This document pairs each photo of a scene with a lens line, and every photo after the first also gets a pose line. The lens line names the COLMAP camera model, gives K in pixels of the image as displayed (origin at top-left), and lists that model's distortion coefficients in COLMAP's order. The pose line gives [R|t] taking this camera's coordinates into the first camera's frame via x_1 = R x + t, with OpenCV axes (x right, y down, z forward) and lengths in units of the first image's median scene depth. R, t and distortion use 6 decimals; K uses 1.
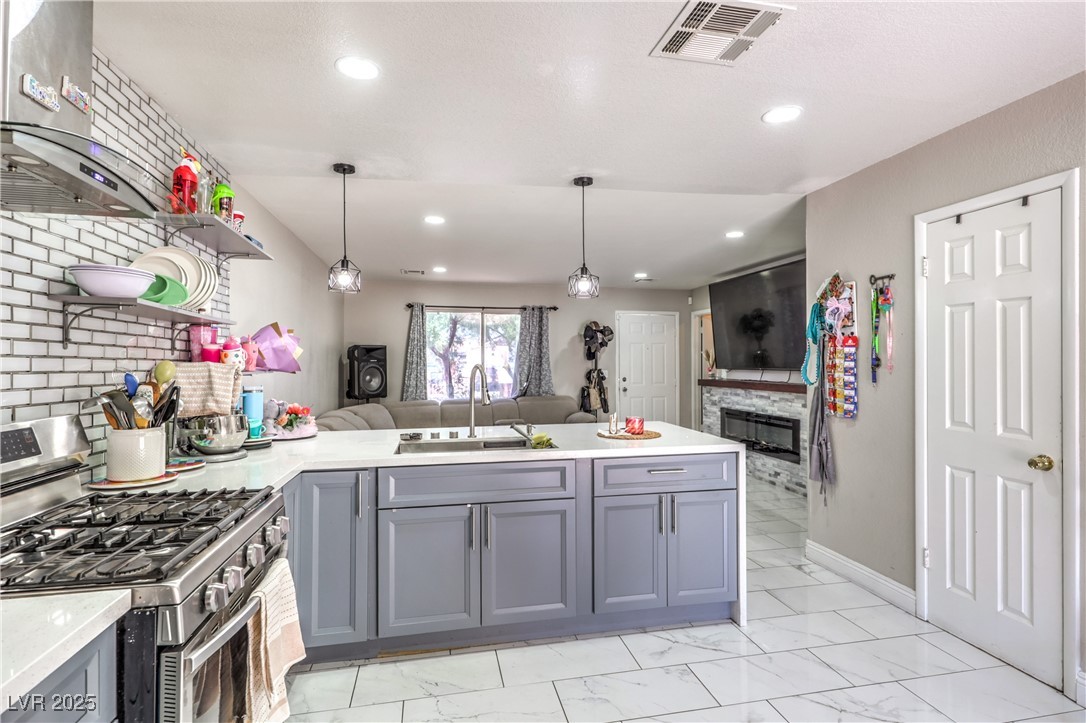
lens RADIAL K [[544.3, 0, 542.1], [0, 544.3, 357.2], [0, 0, 1]] dist [0.001746, 0.000753]
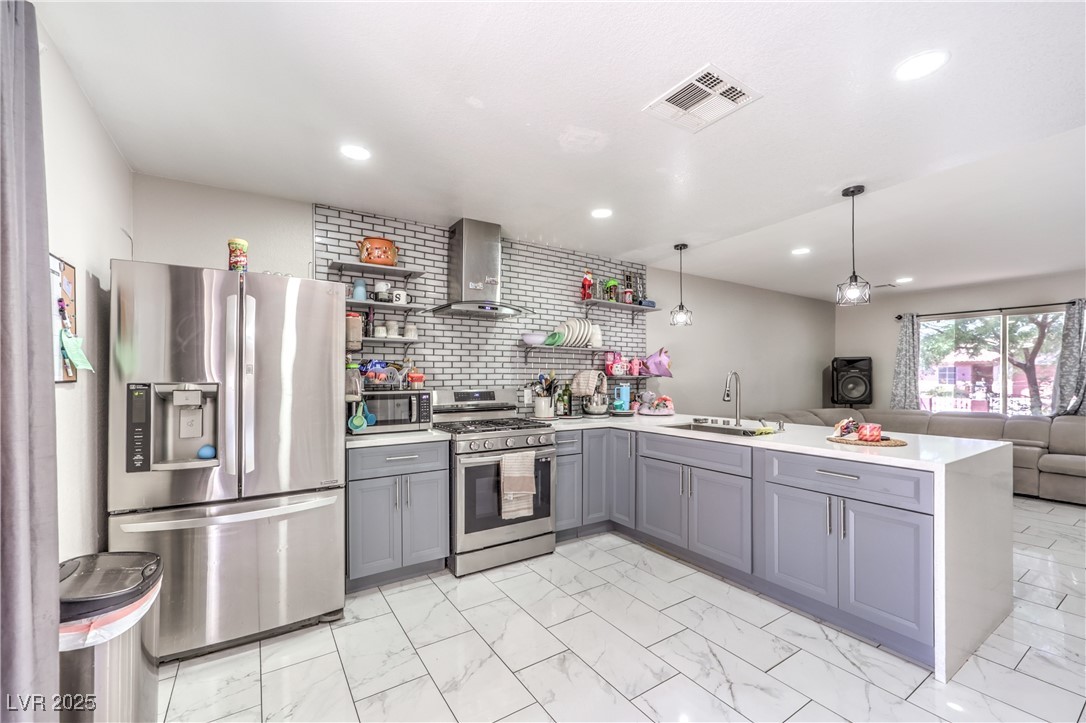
lens RADIAL K [[433.7, 0, 545.2], [0, 433.7, 377.8], [0, 0, 1]] dist [-0.007137, -0.000611]
pose [[0.370471, 0.006059, -0.928824, 0.295804], [0.008108, 0.999920, 0.009756, 0.006971], [0.928809, -0.011146, 0.370392, 0.078229]]
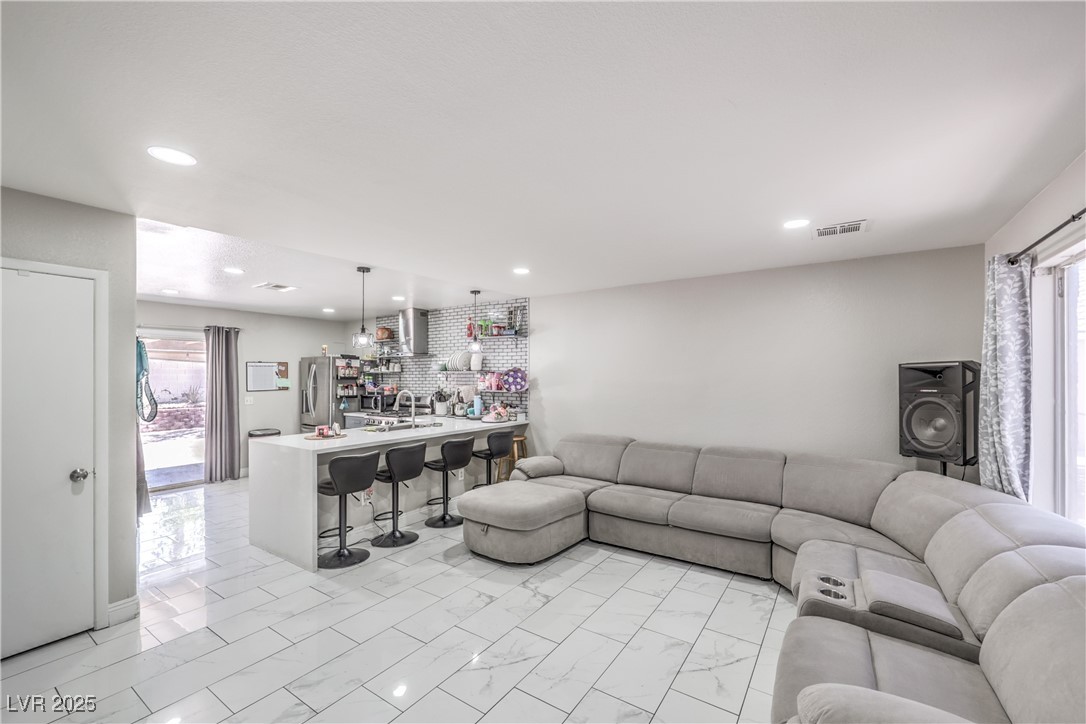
lens RADIAL K [[440.8, 0, 550.9], [0, 440.8, 375.7], [0, 0, 1]] dist [0.012716, 0.000283]
pose [[-0.702116, 0.002429, -0.712058, 0.280615], [0.009156, 0.999942, -0.005617, -0.010392], [0.712003, -0.010463, -0.702098, 1.090217]]
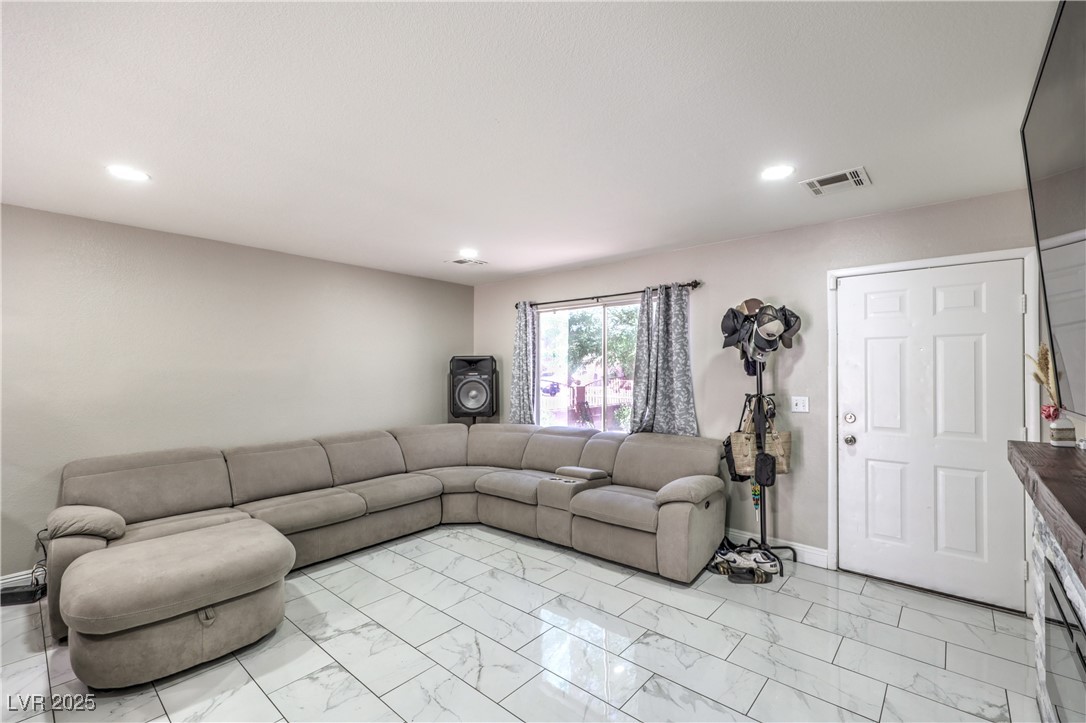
lens RADIAL K [[463.4, 0, 554.2], [0, 463.4, 363.9], [0, 0, 1]] dist [-0.006443, -0.000933]
pose [[0.622305, -0.009655, -0.782716, 0.362938], [0.006252, 0.999953, -0.007364, -0.003729], [0.782750, -0.000311, 0.622336, 0.671696]]
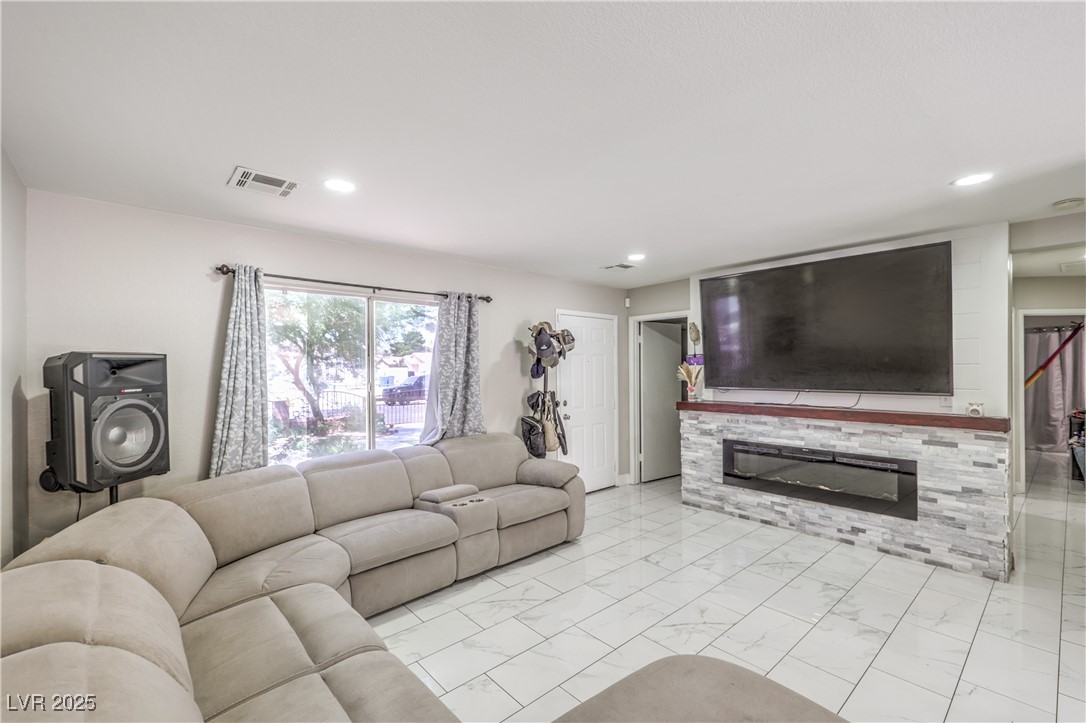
lens RADIAL K [[463.4, 0, 547.2], [0, 463.4, 366.8], [0, 0, 1]] dist [-0.006443, -0.000933]
pose [[0.863280, -0.003361, 0.504714, -0.224521], [0.000557, 0.999984, 0.005708, -0.014257], [-0.504725, -0.004646, 0.863268, 0.564752]]
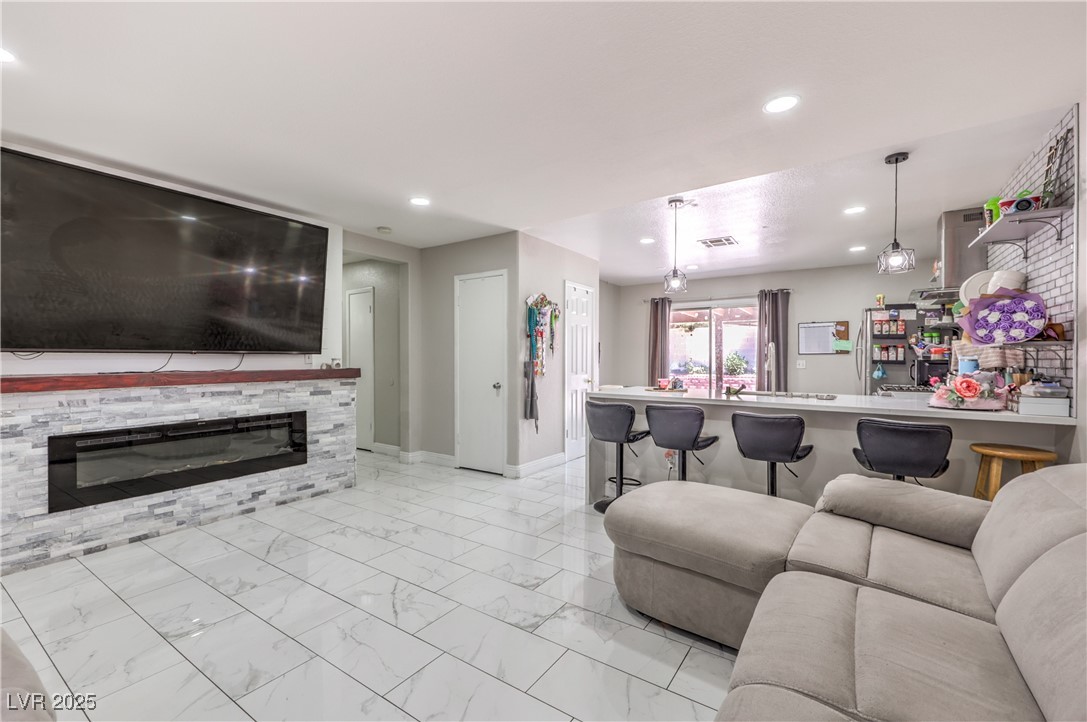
lens RADIAL K [[463.8, 0, 543.3], [0, 463.8, 358.7], [0, 0, 1]] dist [-0.006443, -0.000933]
pose [[-0.708396, 0.000740, 0.705815, -0.238949], [-0.004258, 0.999977, -0.005323, 0.028326], [-0.705802, -0.006776, -0.708377, 0.994794]]
